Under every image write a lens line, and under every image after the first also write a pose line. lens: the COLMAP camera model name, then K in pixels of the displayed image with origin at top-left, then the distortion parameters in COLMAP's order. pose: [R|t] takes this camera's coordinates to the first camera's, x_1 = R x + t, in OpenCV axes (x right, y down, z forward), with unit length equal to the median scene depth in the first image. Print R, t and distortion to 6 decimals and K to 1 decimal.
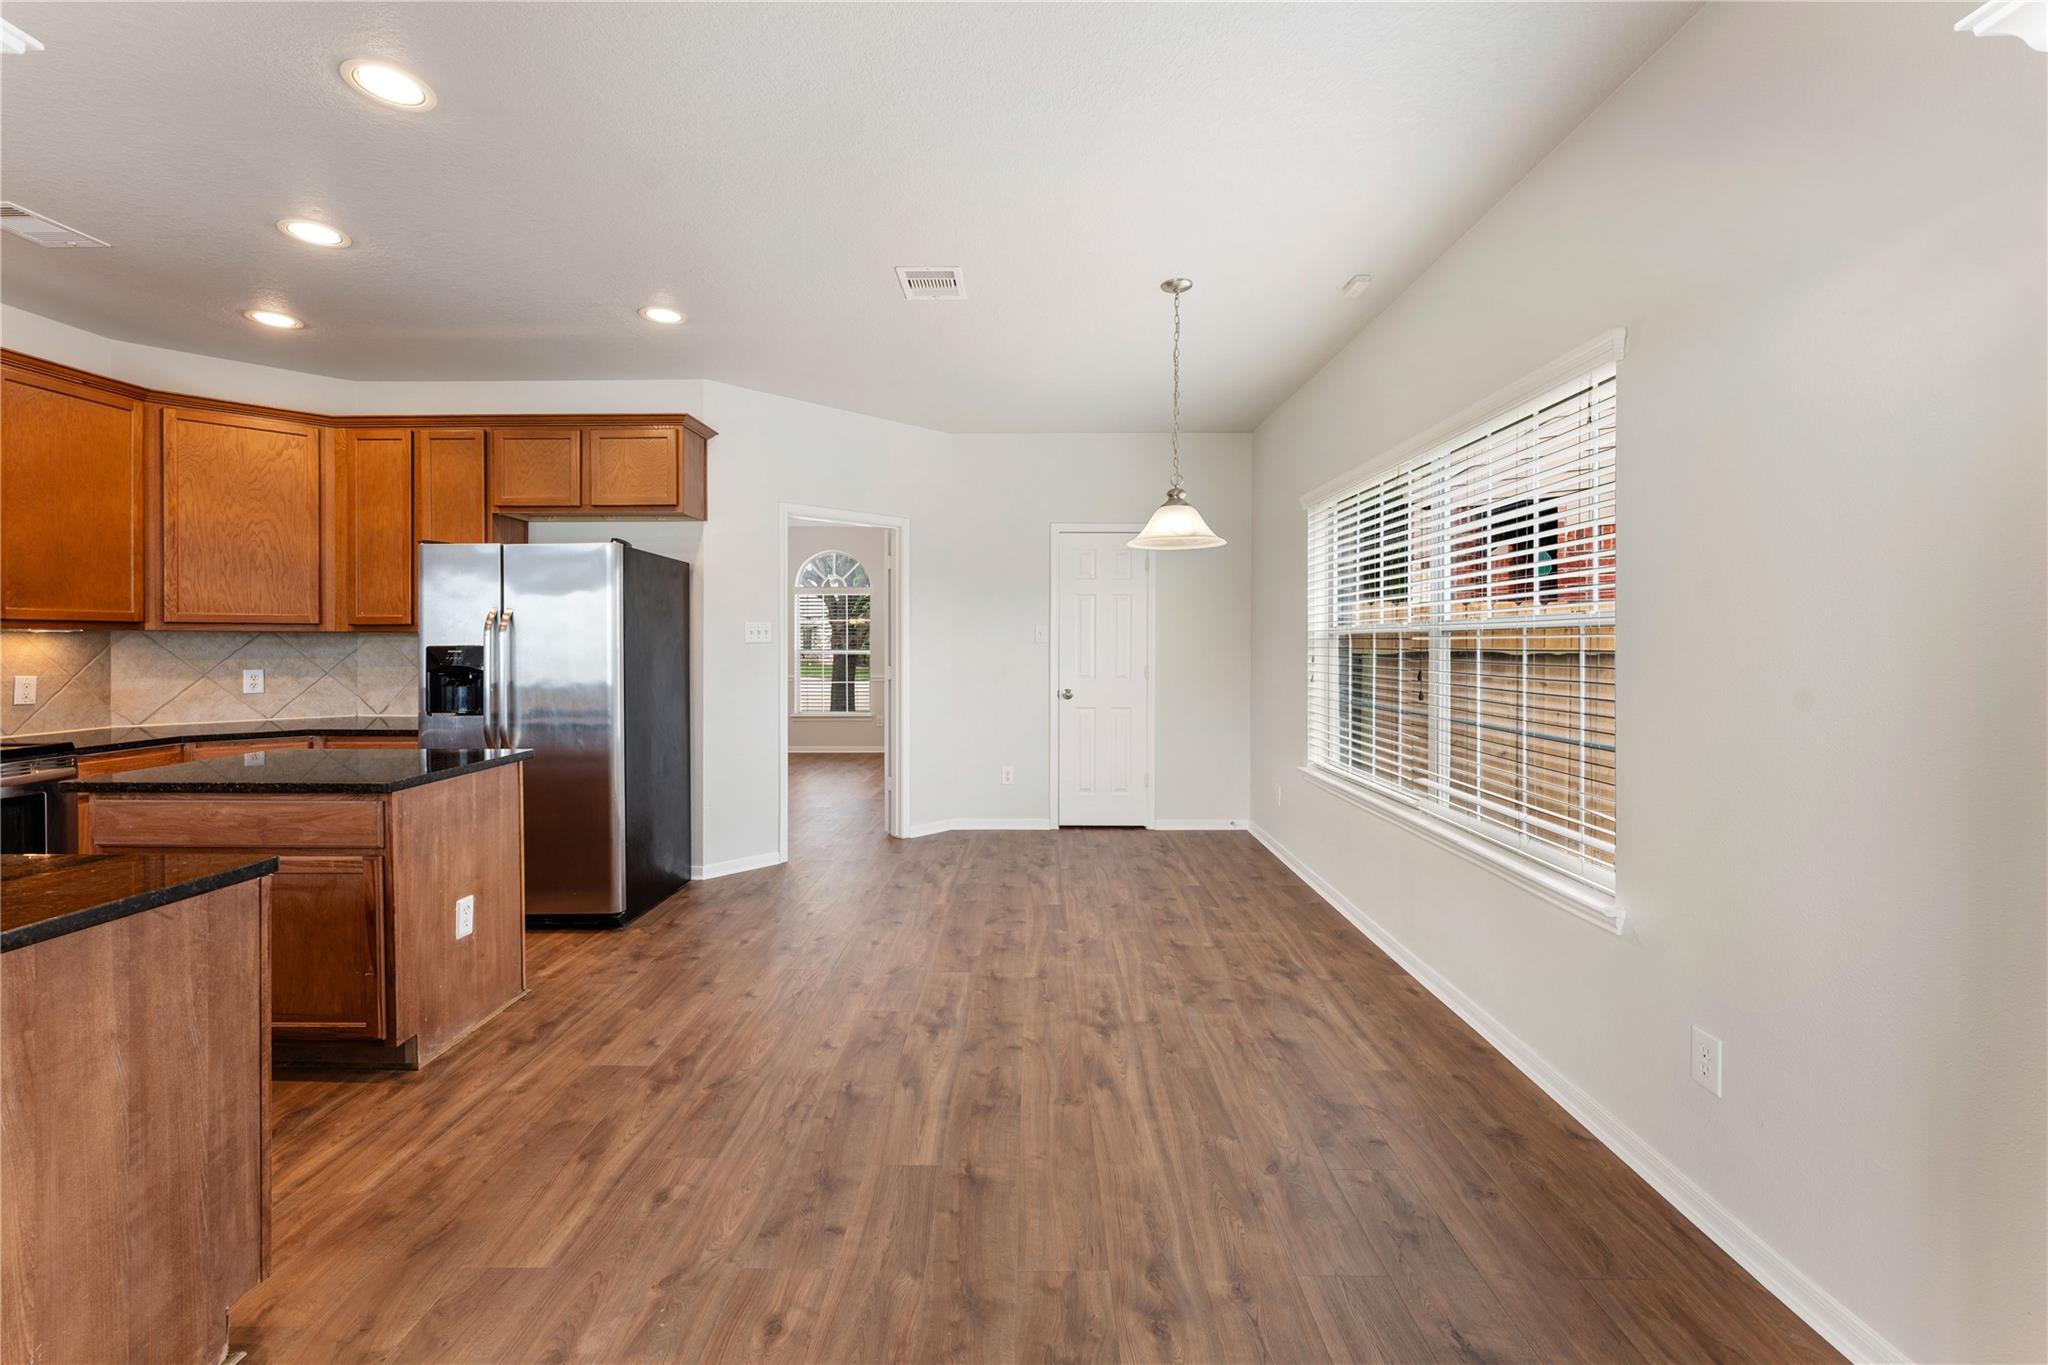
lens RADIAL K [[835.0, 0, 1022.7], [0, 835.0, 648.0], [0, 0, 1]] dist [-0.000981, 0.000166]
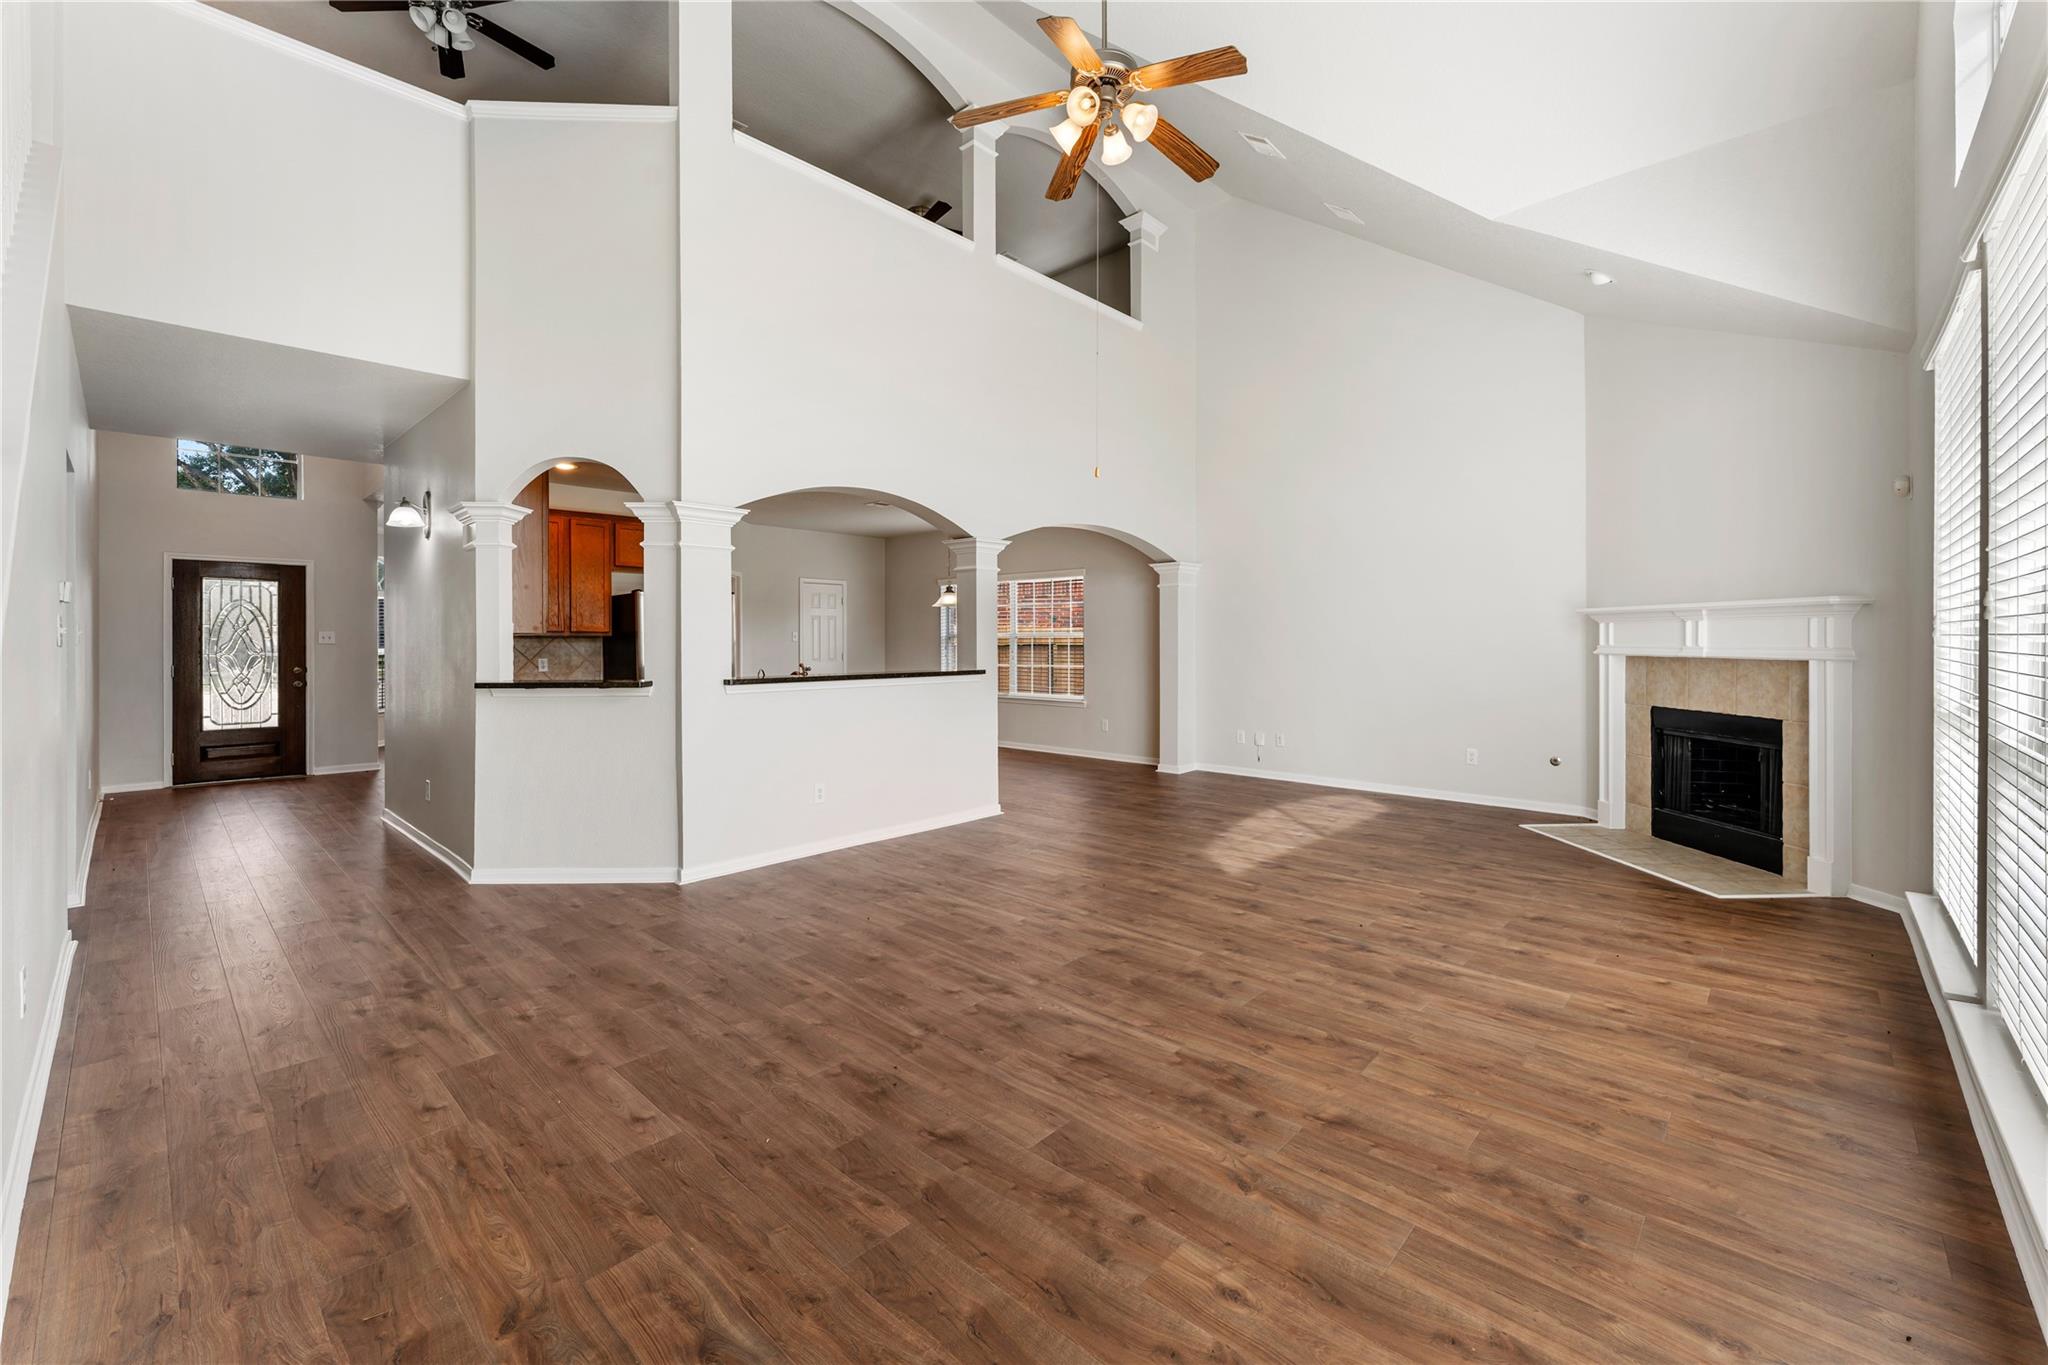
lens RADIAL K [[835.0, 0, 1022.2], [0, 835.0, 651.9], [0, 0, 1]] dist [-0.000981, 0.000166]
pose [[0.675394, -0.010931, 0.737376, -1.890426], [0.006961, 0.999940, 0.008448, 0.009825], [-0.737424, -0.000573, 0.675430, -1.183485]]
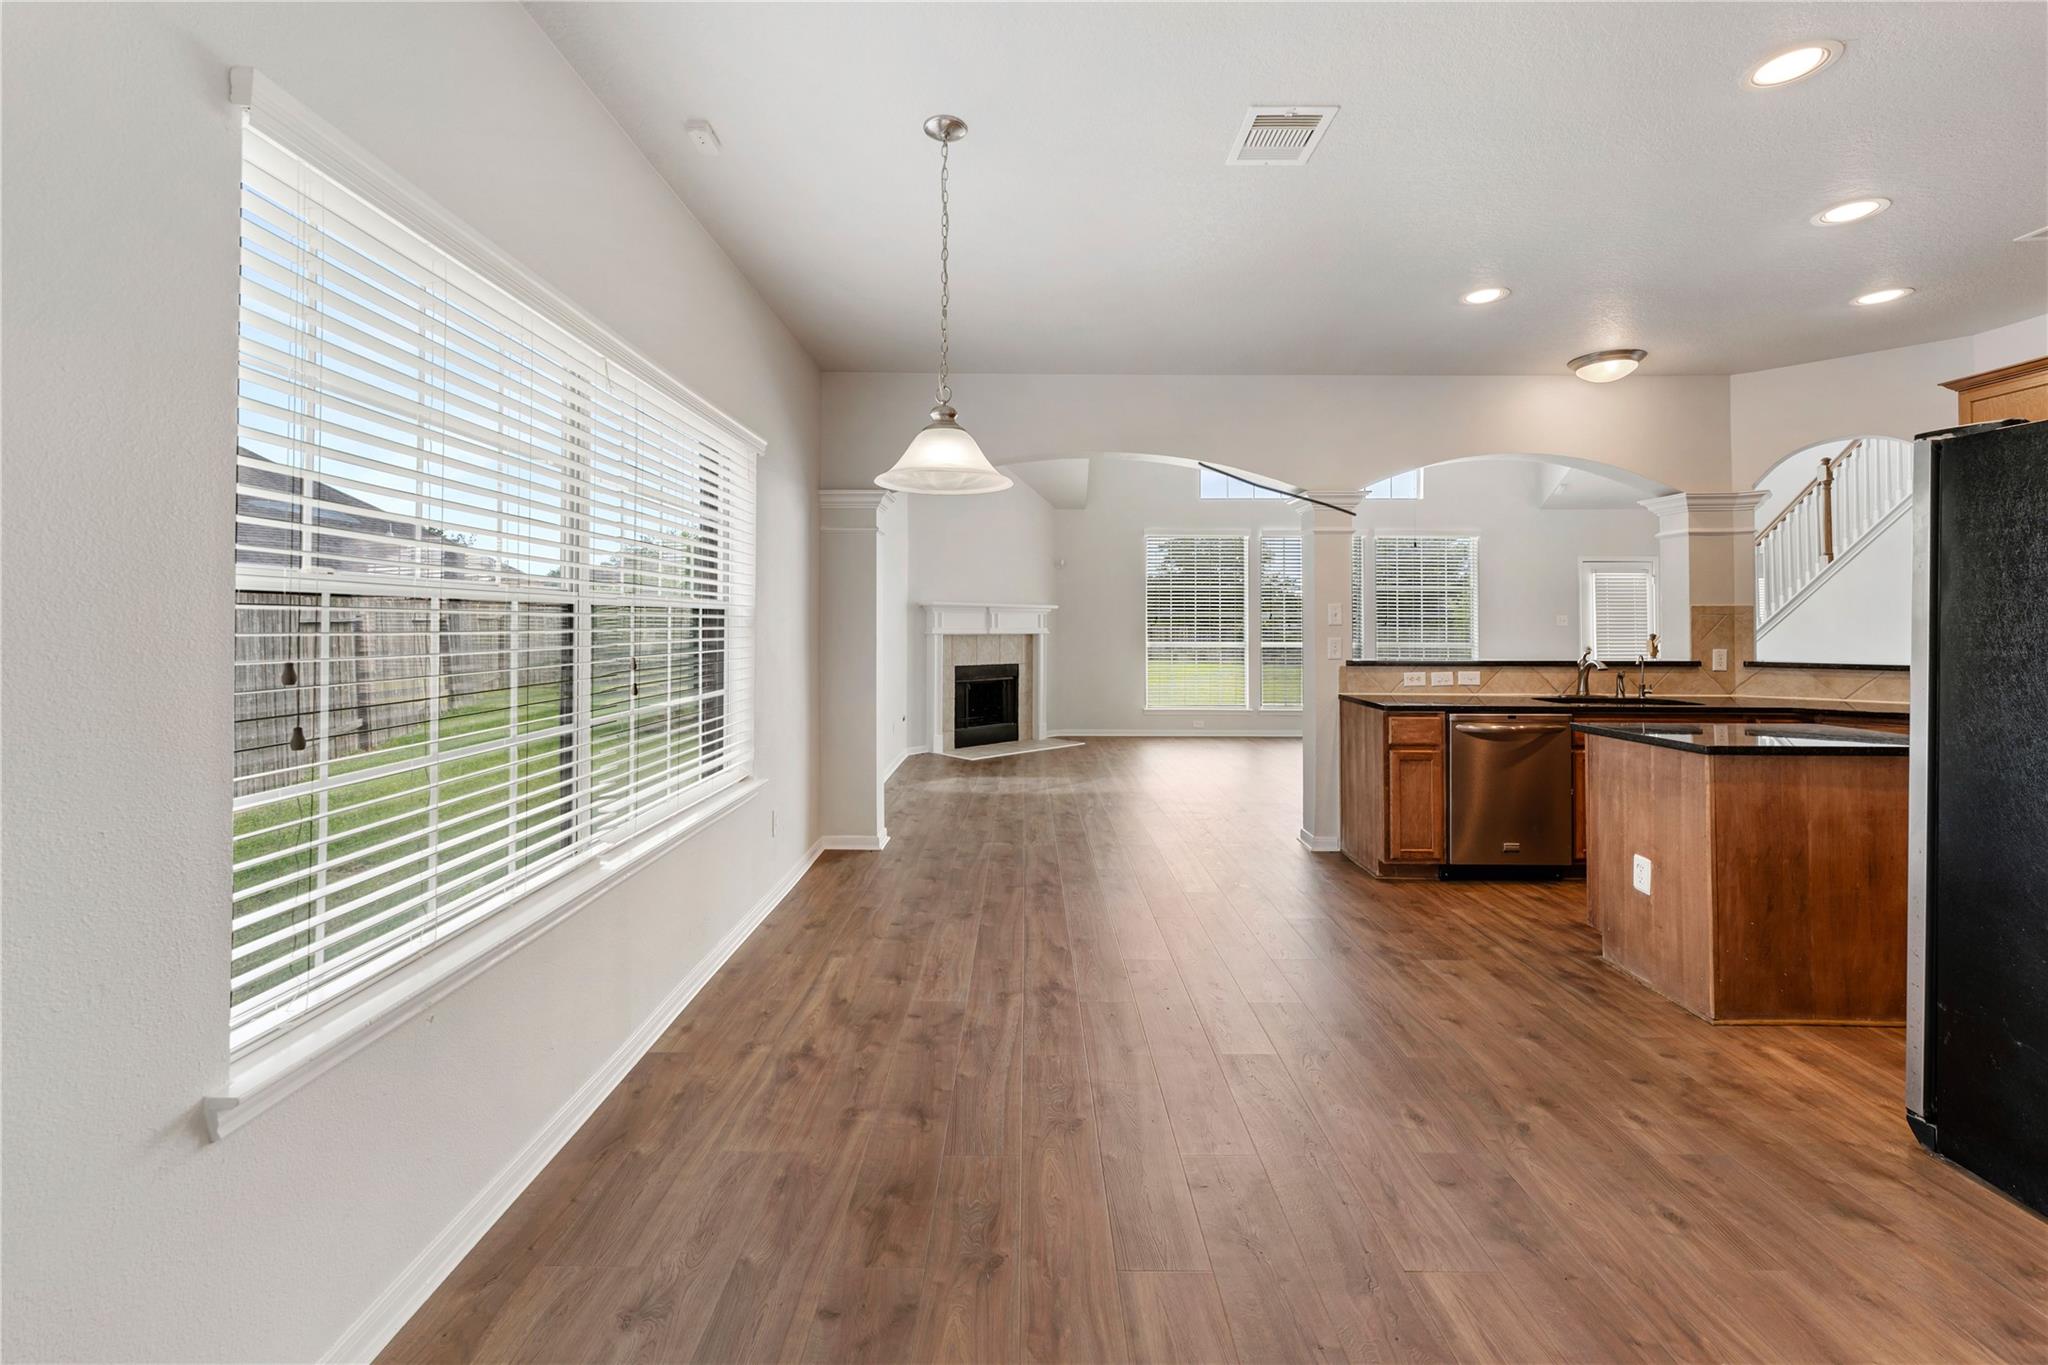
lens RADIAL K [[835.0, 0, 1023.2], [0, 835.0, 615.7], [0, 0, 1]] dist [-0.000981, 0.000166]
pose [[-0.999963, -0.002525, -0.008187, 0.133054], [-0.002490, 0.999987, -0.004351, -0.007517], [0.008198, -0.004331, -0.999957, 1.866099]]
